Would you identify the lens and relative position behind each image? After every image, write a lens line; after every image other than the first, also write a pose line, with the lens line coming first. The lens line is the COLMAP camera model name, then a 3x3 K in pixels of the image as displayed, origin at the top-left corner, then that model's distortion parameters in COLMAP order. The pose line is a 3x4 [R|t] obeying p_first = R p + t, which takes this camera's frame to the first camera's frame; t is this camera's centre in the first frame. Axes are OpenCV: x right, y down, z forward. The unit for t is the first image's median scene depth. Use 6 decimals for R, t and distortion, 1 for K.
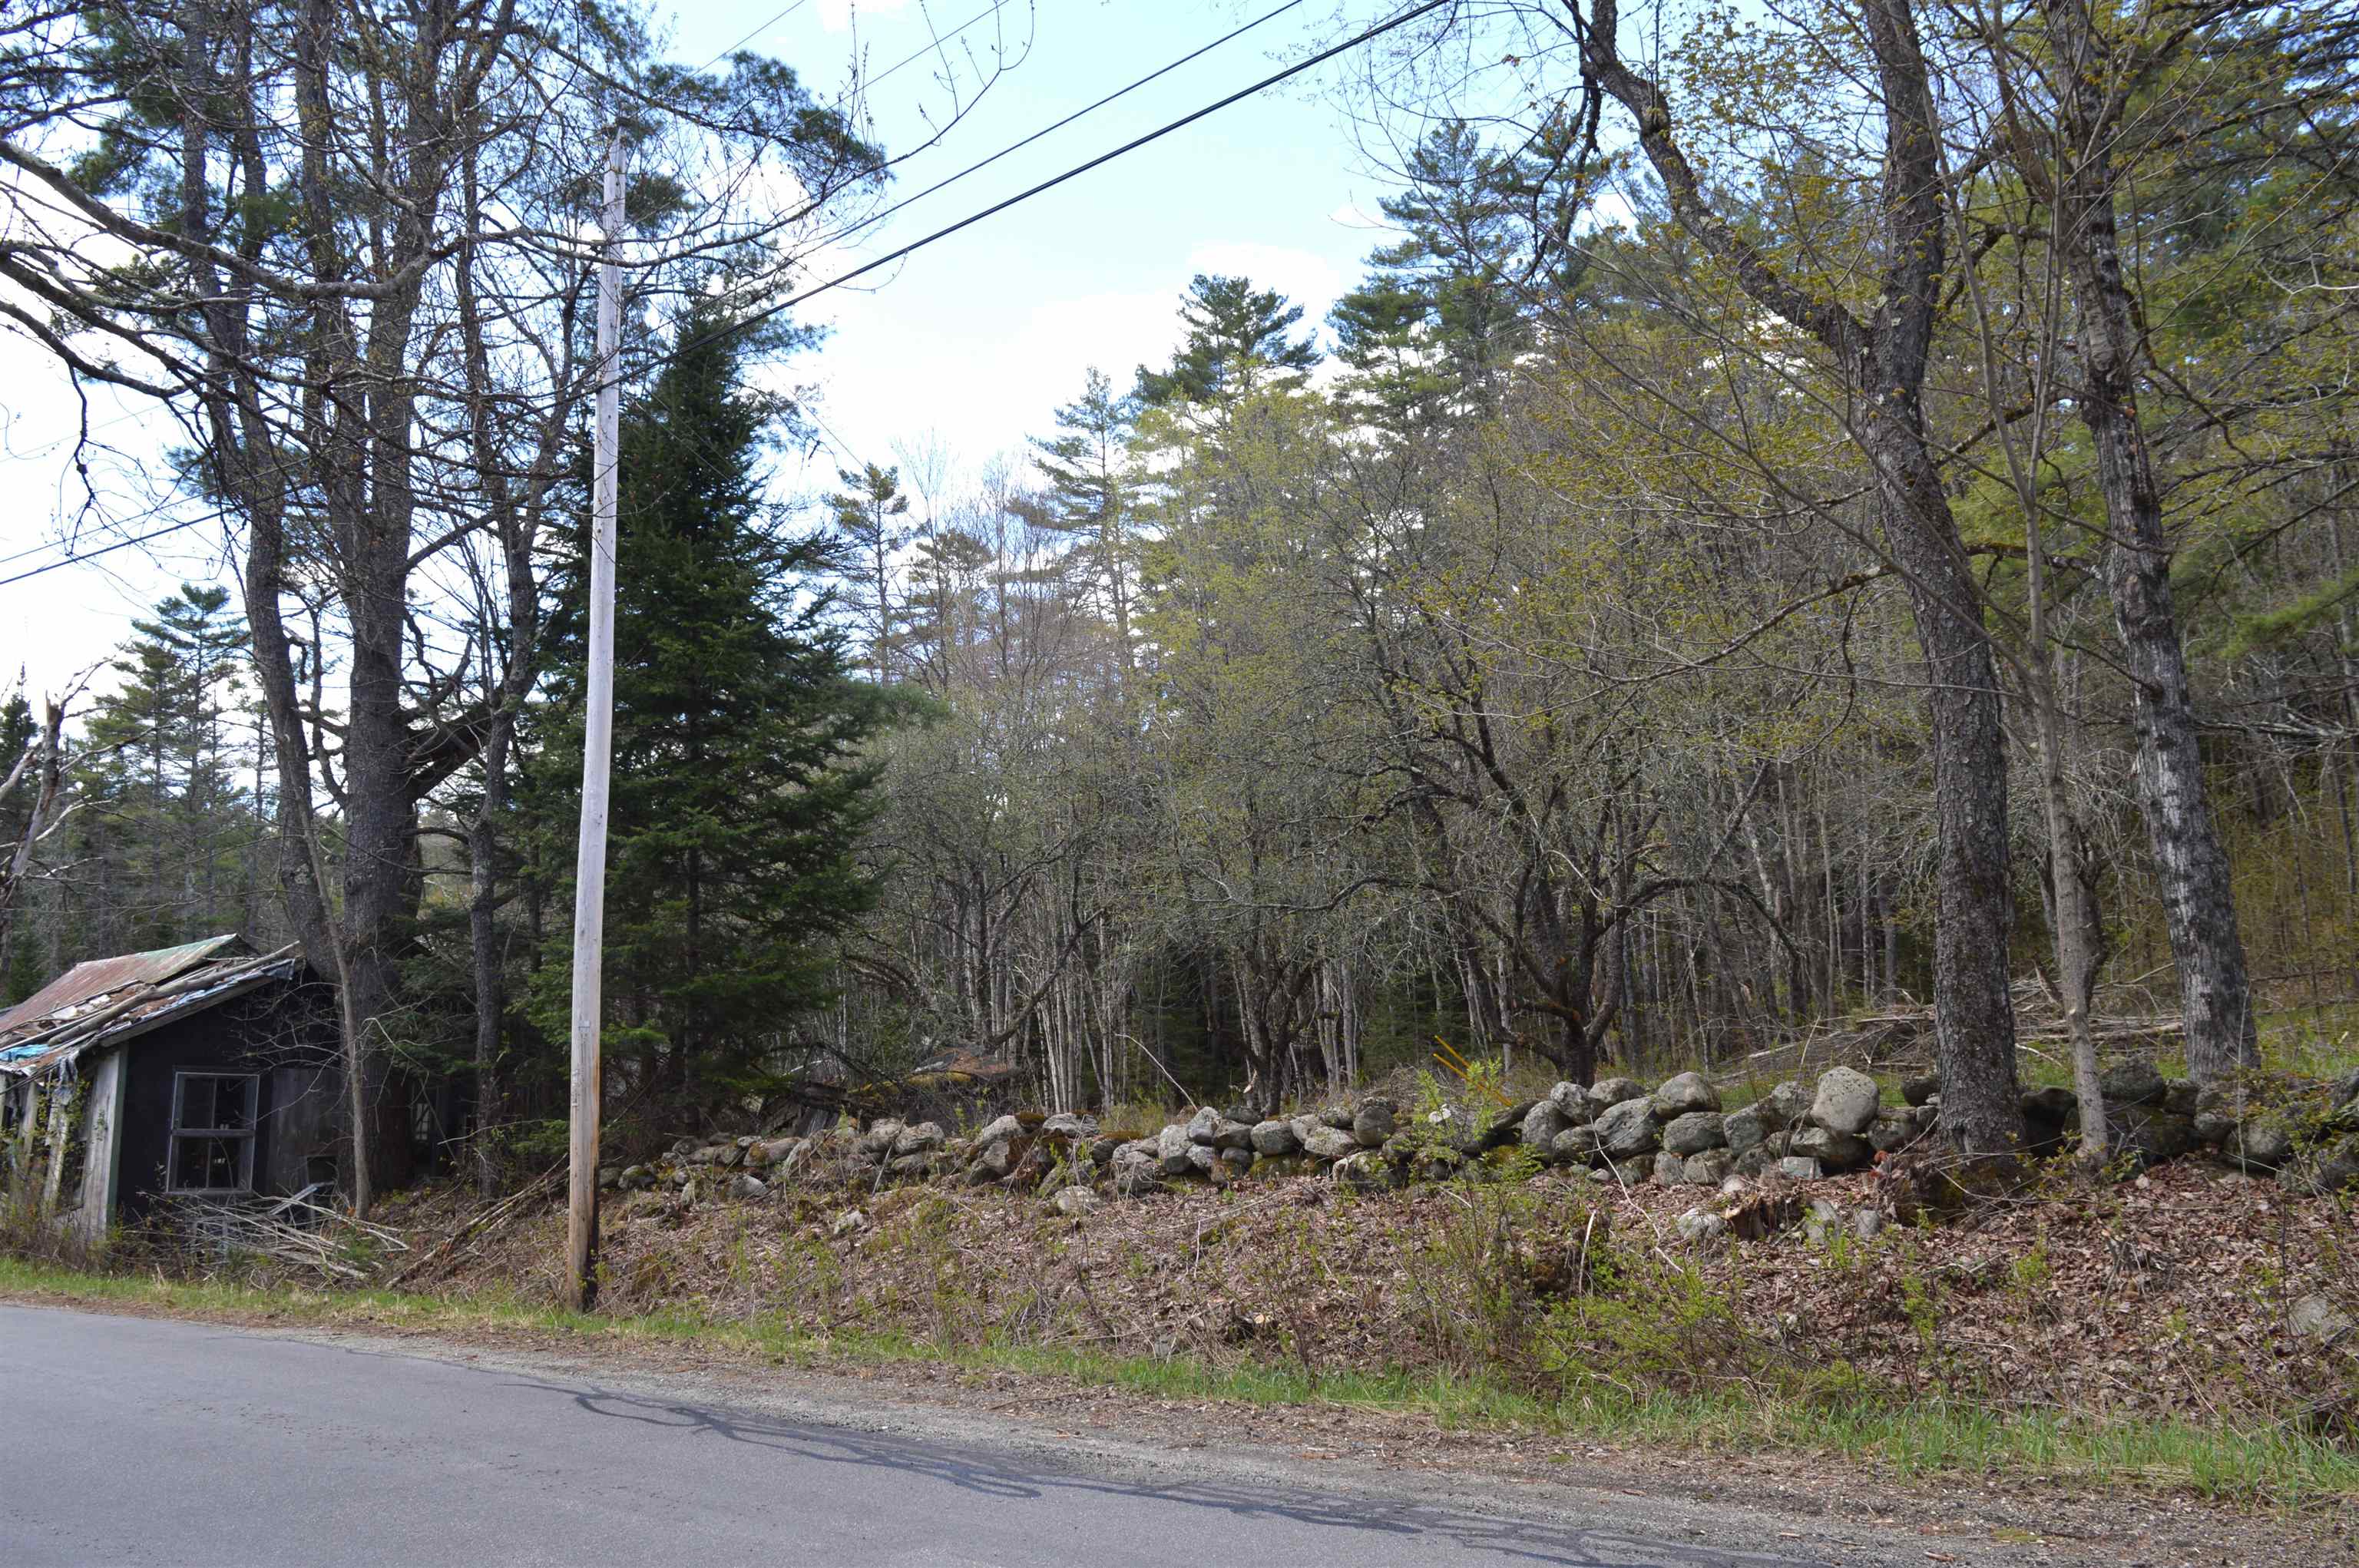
lens RADIAL K [[1984.2, 0, 1179.5], [0, 1984.2, 784.0], [0, 0, 1]] dist [0.013888, 0.004340]
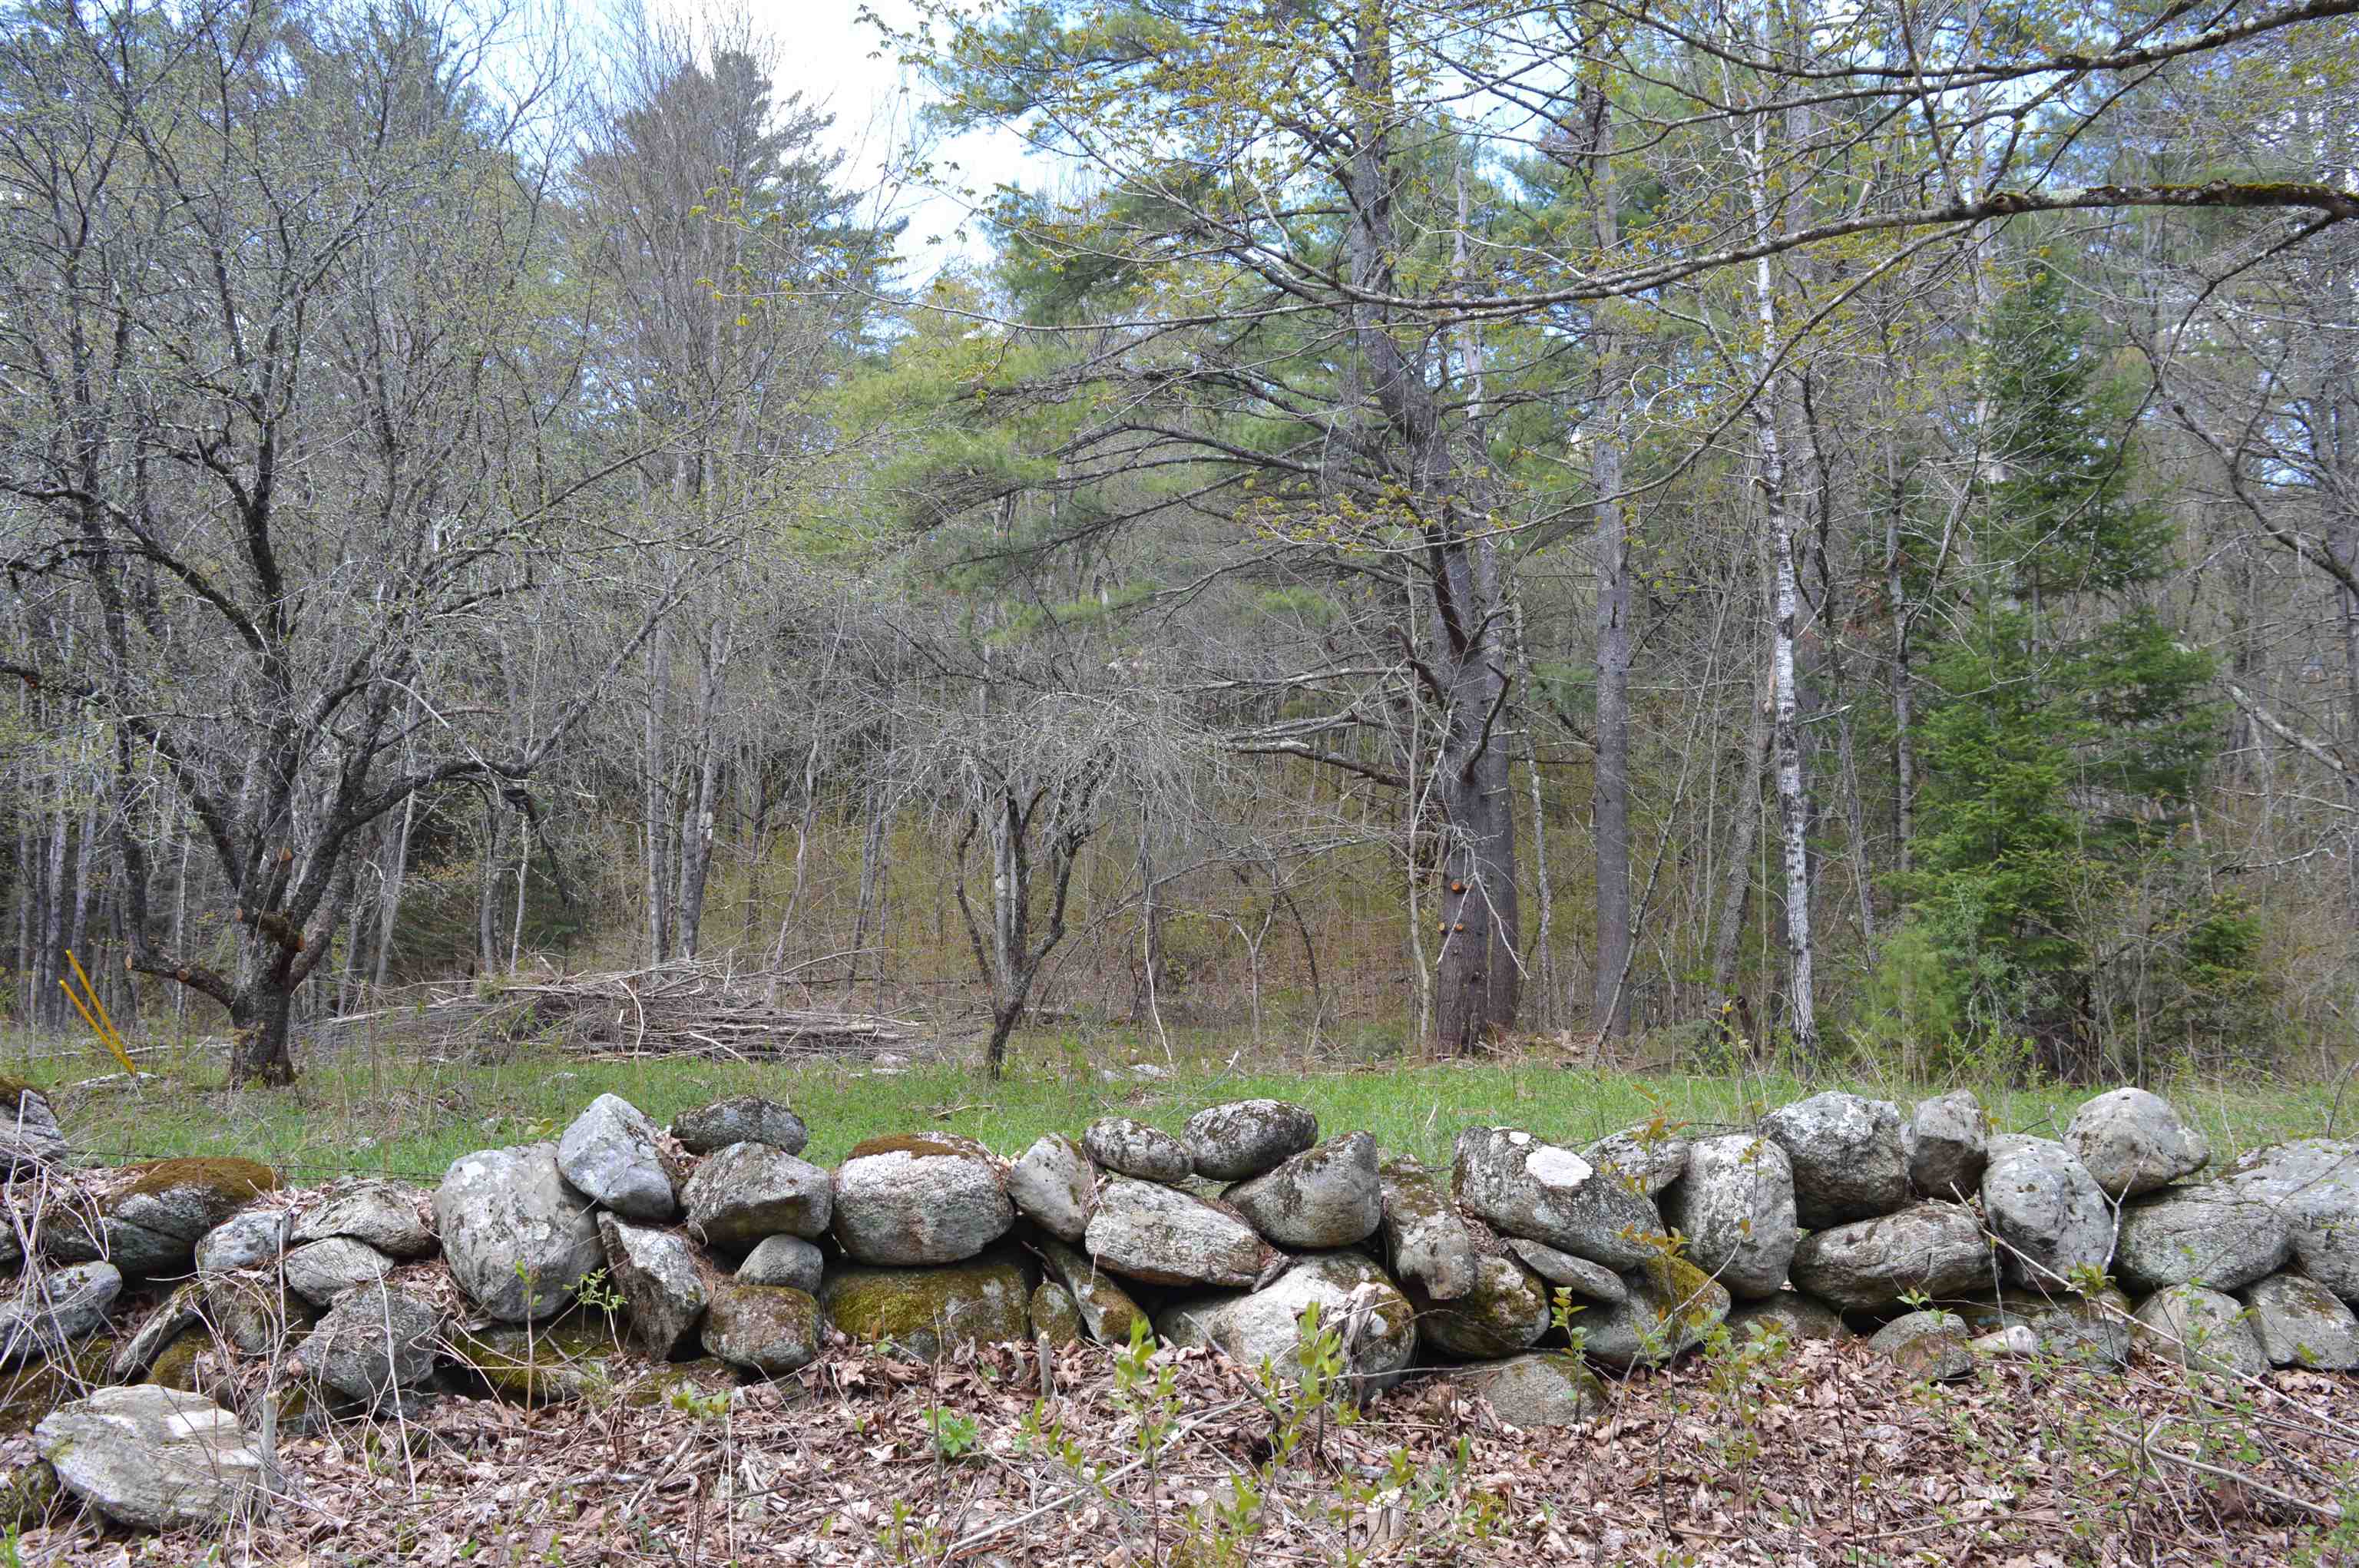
lens RADIAL K [[1874.6, 0, 1179.5], [0, 1874.6, 784.0], [0, 0, 1]] dist [-0.016511, 0.005648]
pose [[0.647109, 0.170290, 0.743136, -0.144675], [-0.170536, 0.982369, -0.076611, 0.116987], [-0.743080, -0.077156, 0.664740, 0.711455]]
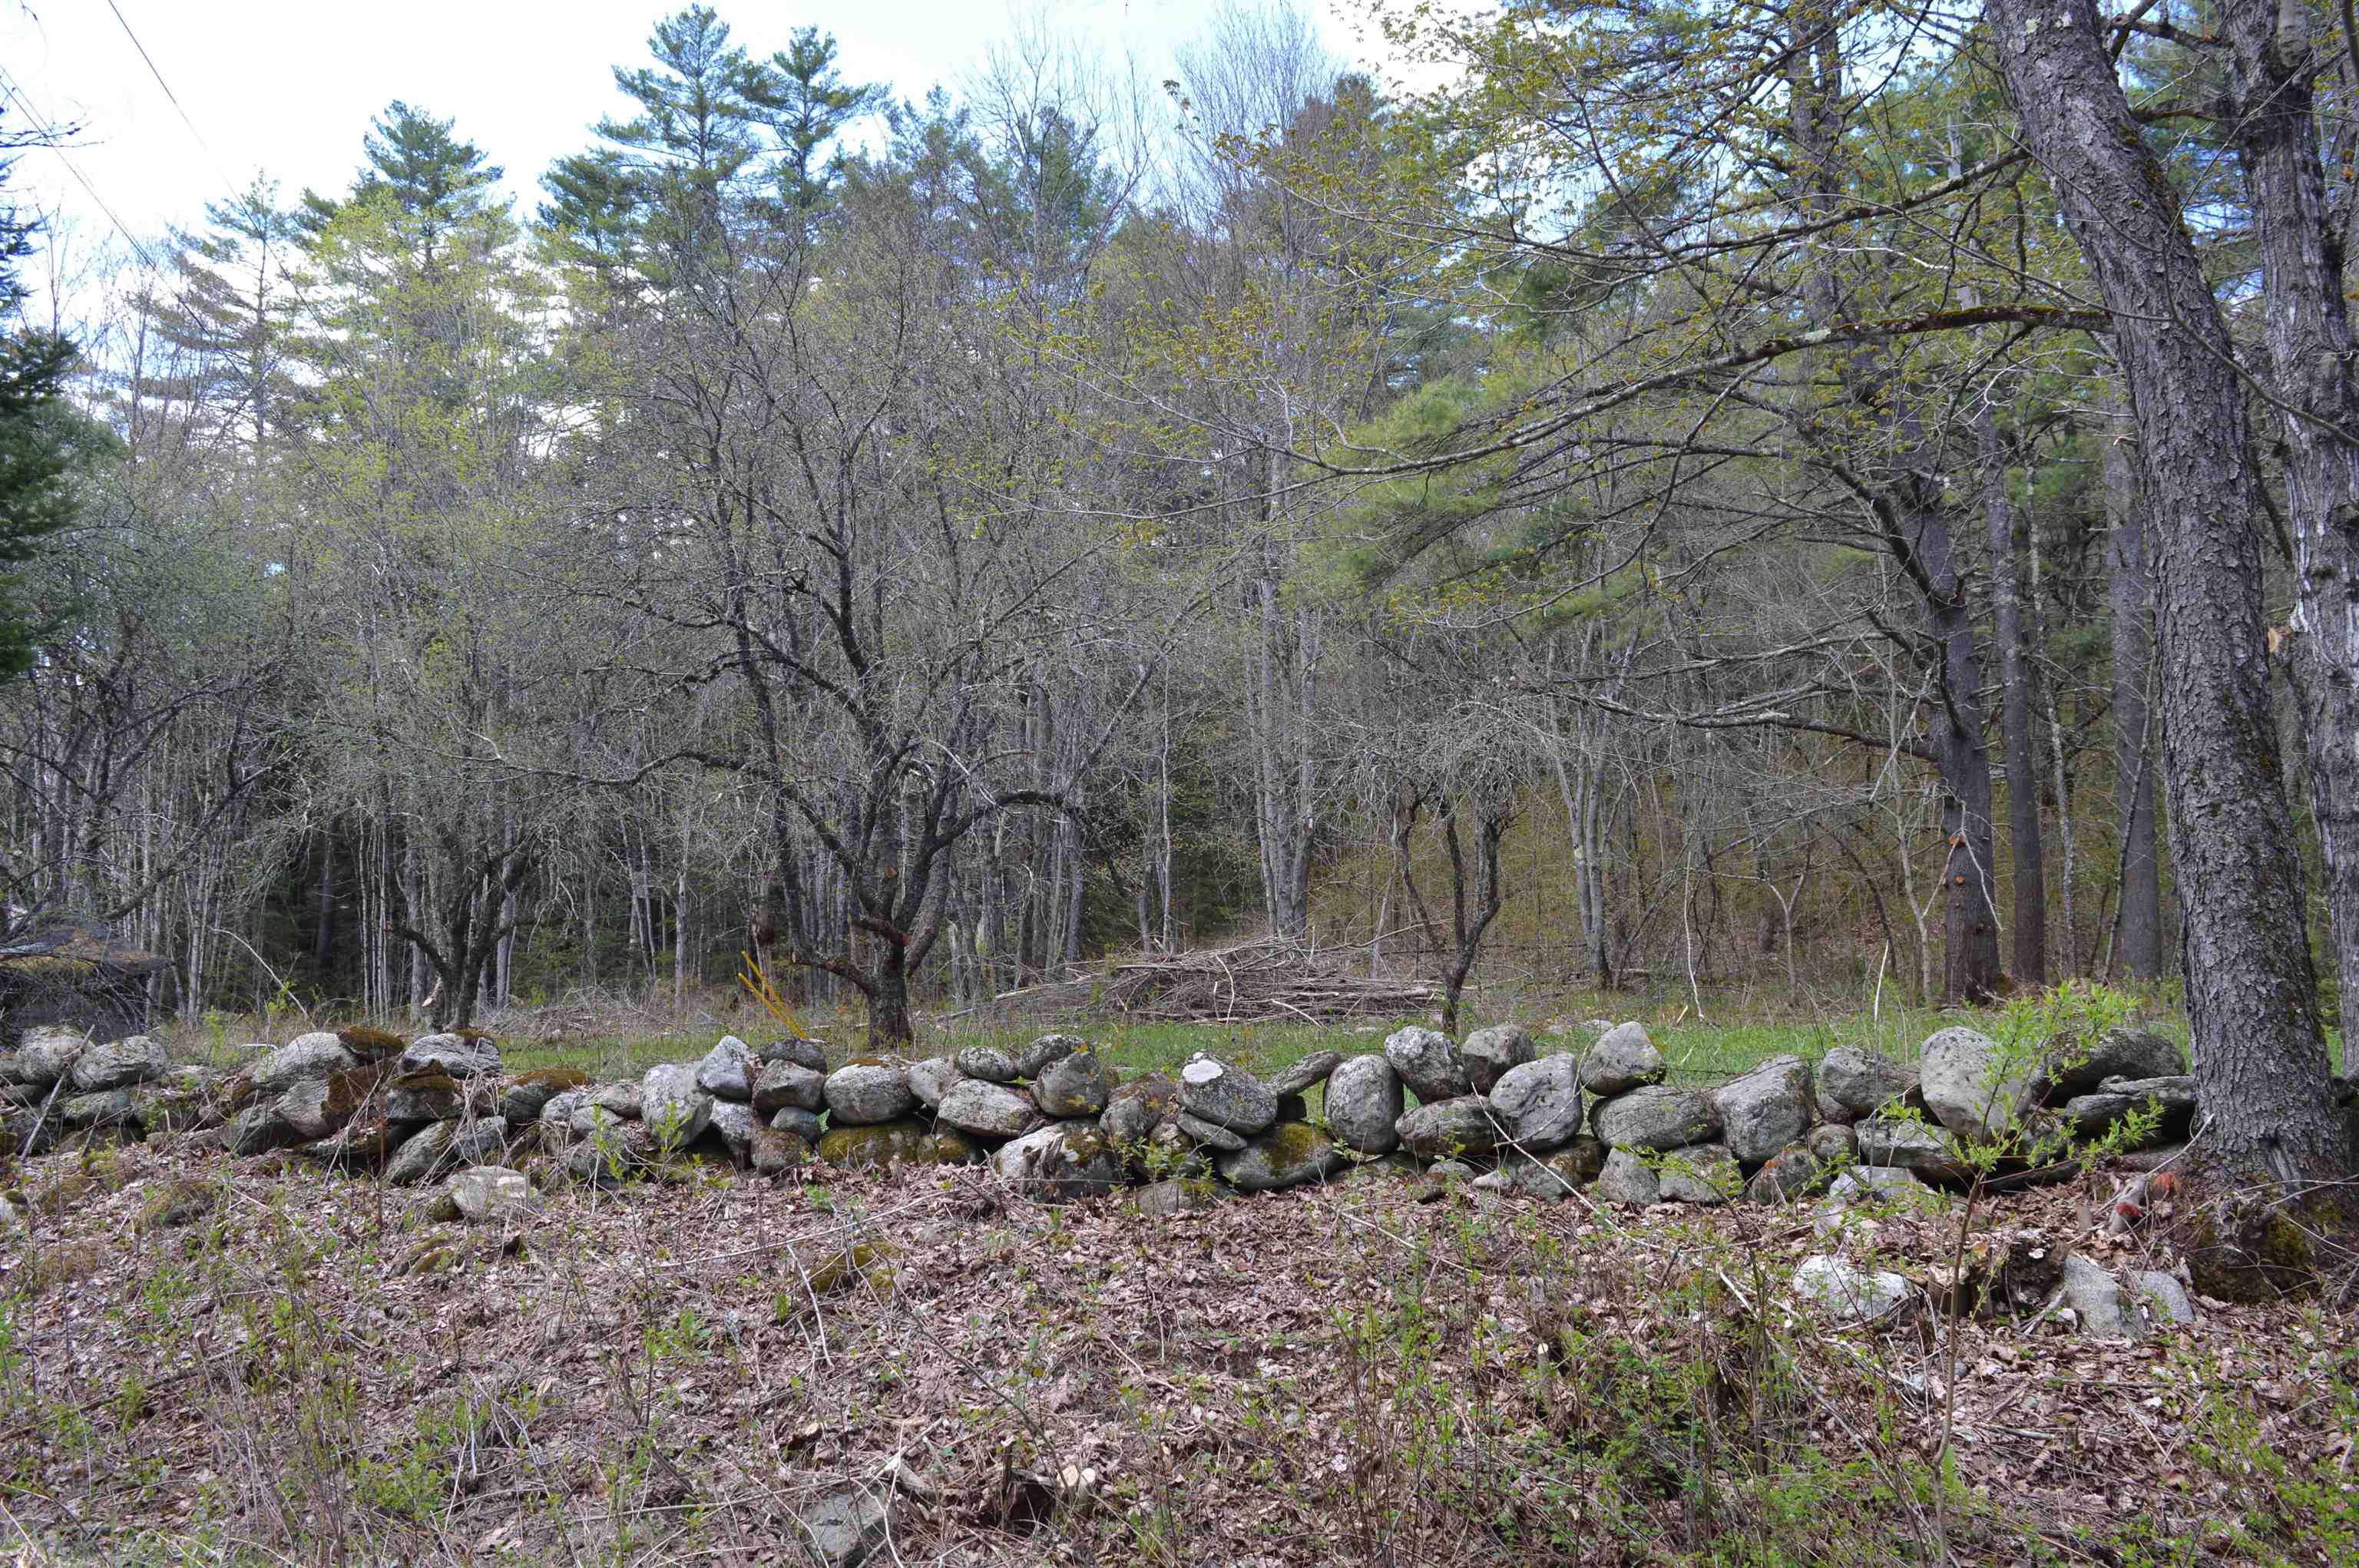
lens RADIAL K [[1874.6, 0, 1179.5], [0, 1874.6, 784.0], [0, 0, 1]] dist [-0.016511, 0.005648]
pose [[0.888536, 0.105389, 0.446539, -0.118387], [-0.117009, 0.993130, -0.001565, 0.069741], [-0.443636, -0.050858, 0.894763, 0.424121]]
